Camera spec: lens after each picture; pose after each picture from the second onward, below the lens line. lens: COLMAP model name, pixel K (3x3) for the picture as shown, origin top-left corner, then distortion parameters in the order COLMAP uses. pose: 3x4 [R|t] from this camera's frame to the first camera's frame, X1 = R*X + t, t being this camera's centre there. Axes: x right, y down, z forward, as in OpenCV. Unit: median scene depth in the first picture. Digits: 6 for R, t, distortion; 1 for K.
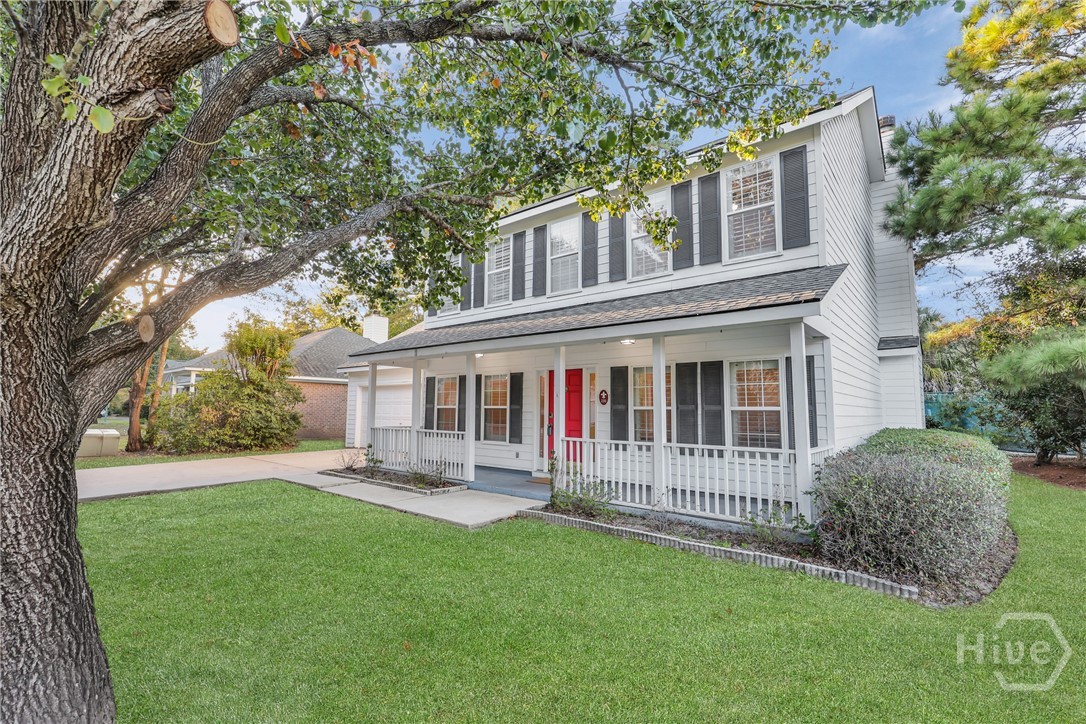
lens RADIAL K [[487.5, 0, 542.0], [0, 487.5, 369.3], [0, 0, 1]] dist [-0.002687, 0.000403]
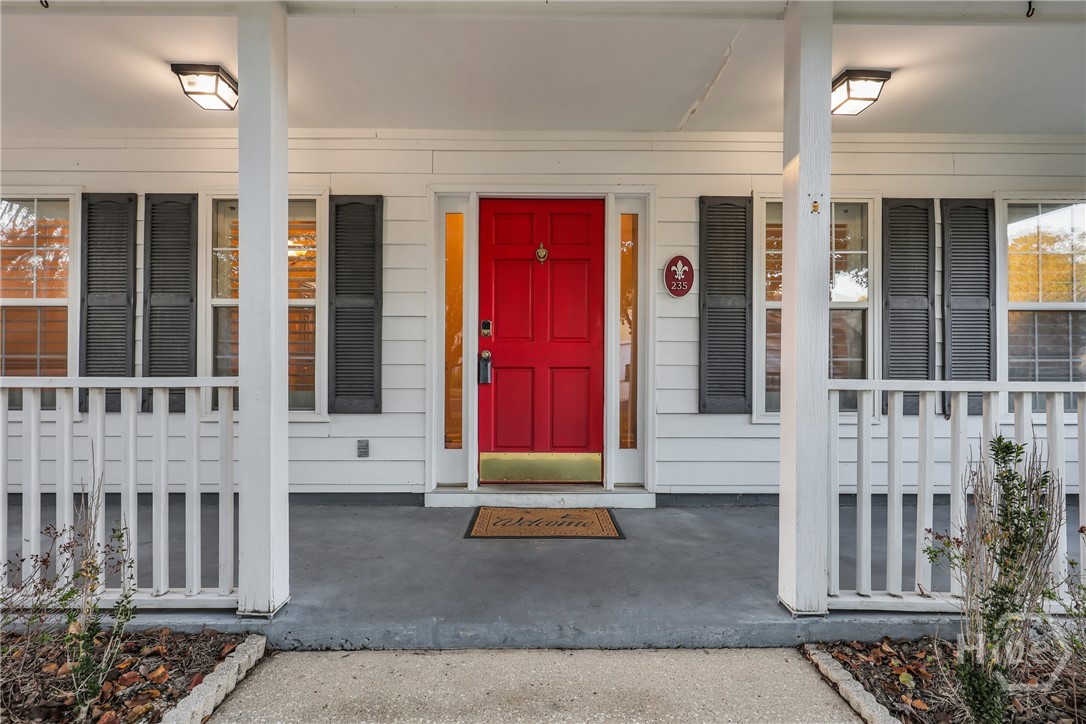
lens RADIAL K [[487.5, 0, 546.3], [0, 487.5, 367.1], [0, 0, 1]] dist [-0.002687, 0.000403]
pose [[0.754813, -0.007043, 0.655902, -0.196705], [-0.050050, 0.996409, 0.068297, 0.106550], [-0.654028, -0.084380, 0.751750, 0.777046]]
